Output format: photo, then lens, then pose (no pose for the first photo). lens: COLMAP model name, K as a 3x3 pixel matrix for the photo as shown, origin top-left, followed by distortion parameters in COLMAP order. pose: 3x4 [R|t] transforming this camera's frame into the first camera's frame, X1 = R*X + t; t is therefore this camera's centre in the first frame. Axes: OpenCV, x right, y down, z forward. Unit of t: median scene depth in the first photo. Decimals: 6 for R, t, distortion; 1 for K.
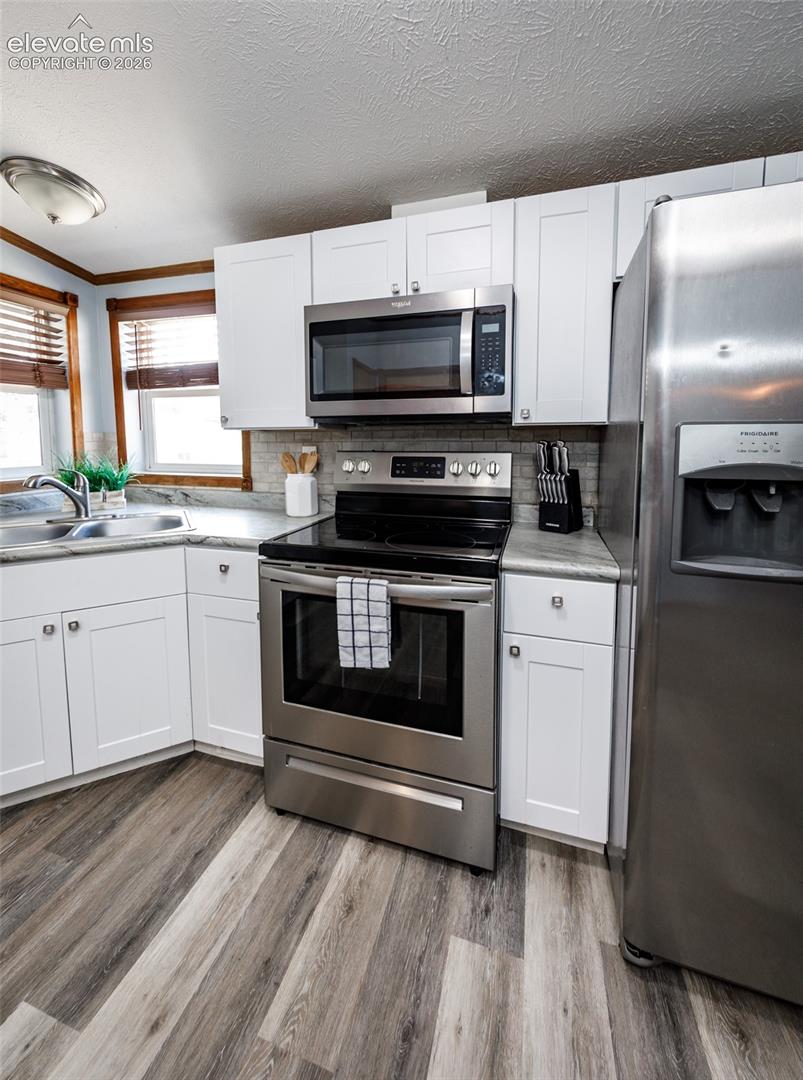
lens RADIAL K [[431.6, 0, 393.3], [0, 431.6, 472.8], [0, 0, 1]] dist [-0.000545, 0.000500]
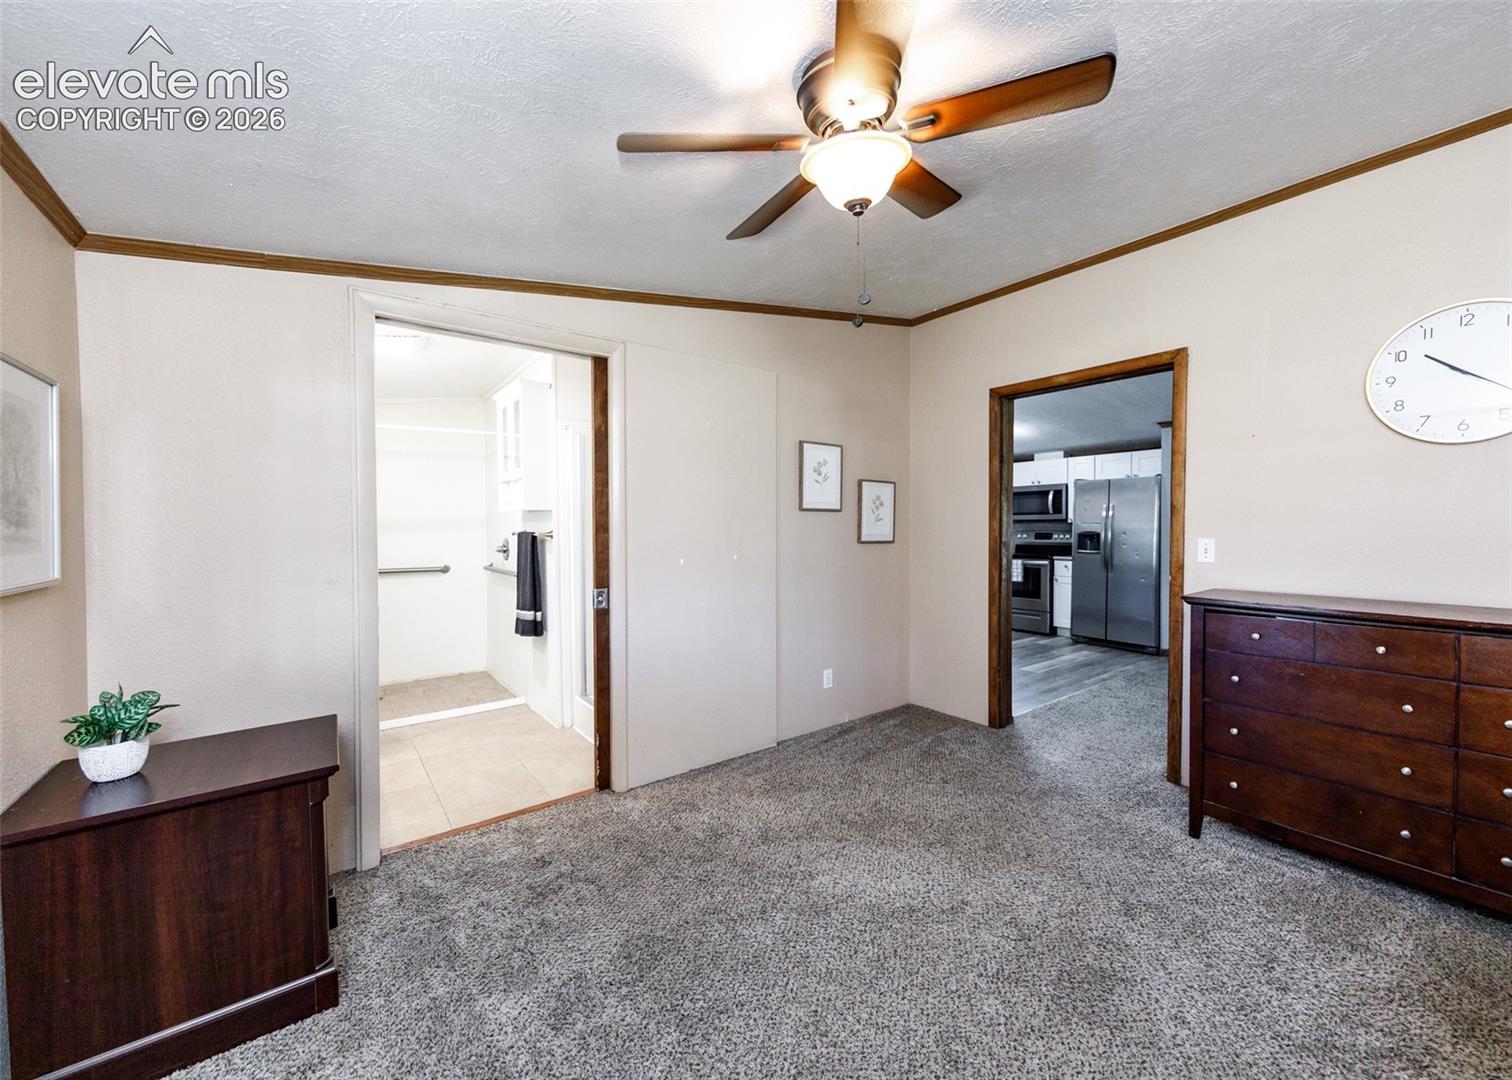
lens RADIAL K [[578.1, 0, 783.1], [0, 578.1, 539.8], [0, 0, 1]] dist [0.001559, -0.000491]
pose [[0.828088, 0.013051, -0.560447, 0.820736], [-0.047100, 0.997814, -0.046358, 0.287229], [0.558616, 0.064786, 0.826892, -3.369444]]
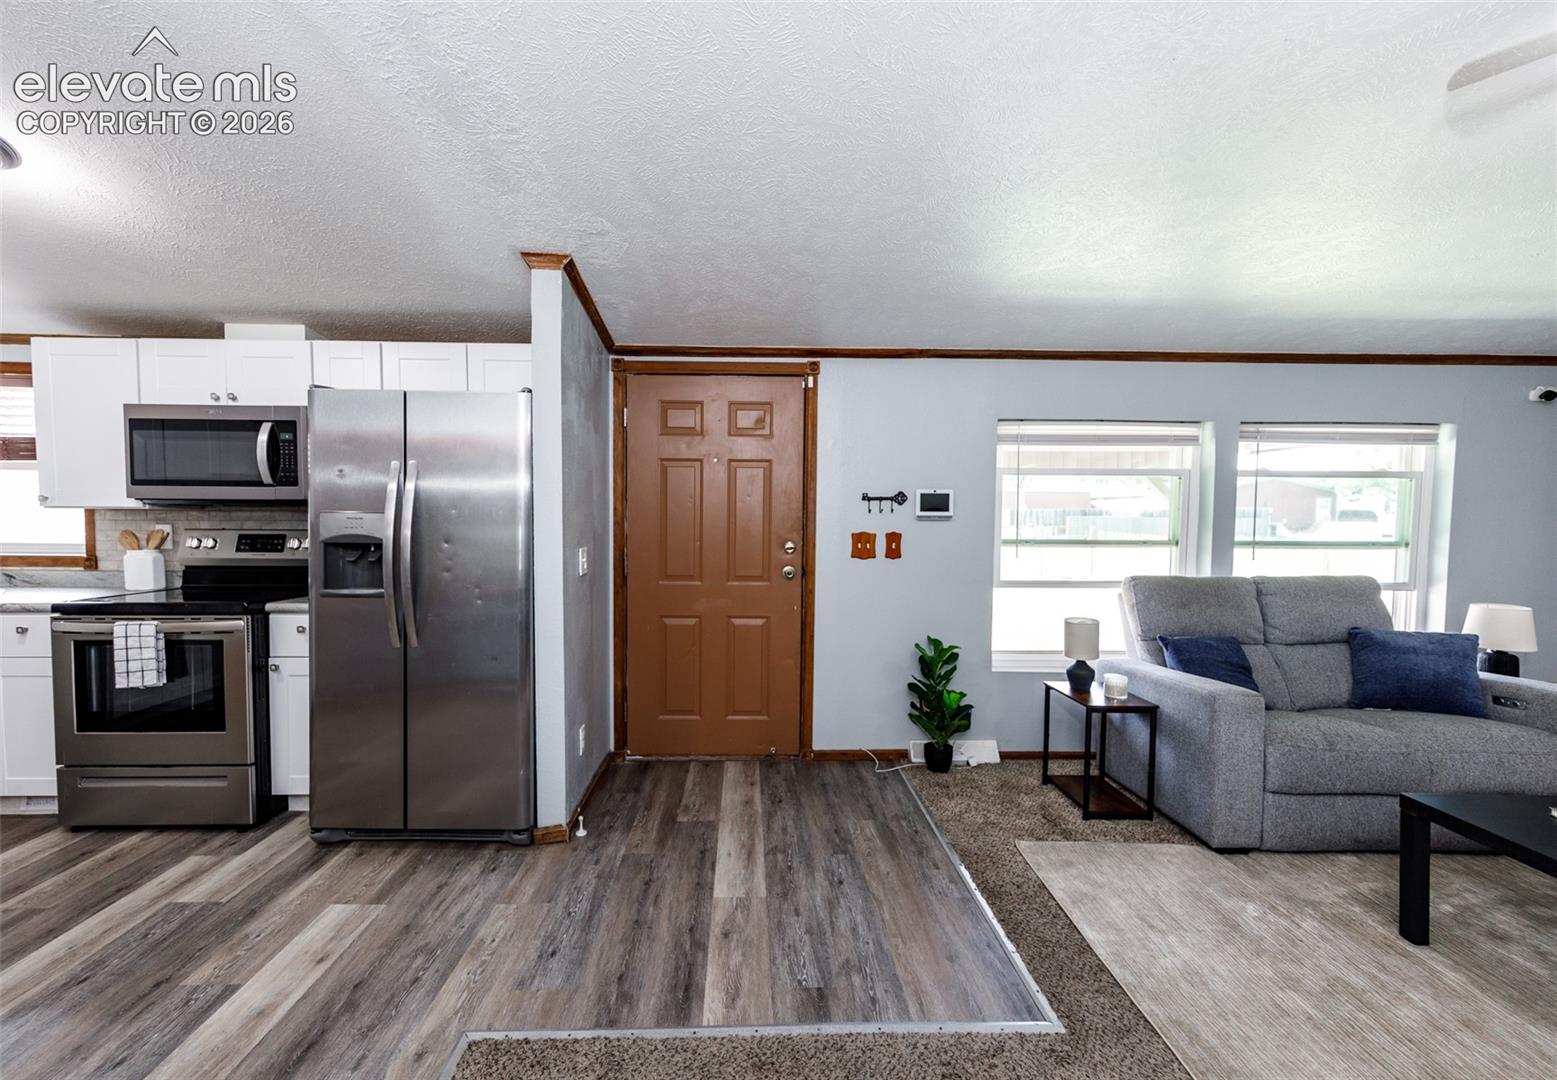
lens RADIAL K [[628.2, 0, 759.6], [0, 628.2, 548.8], [0, 0, 1]] dist [0.000816, 0.000491]
pose [[0.946546, -0.005442, 0.322523, 0.782449], [0.015375, 0.999482, -0.028258, 0.070999], [-0.322202, 0.031707, 0.946140, -1.028669]]
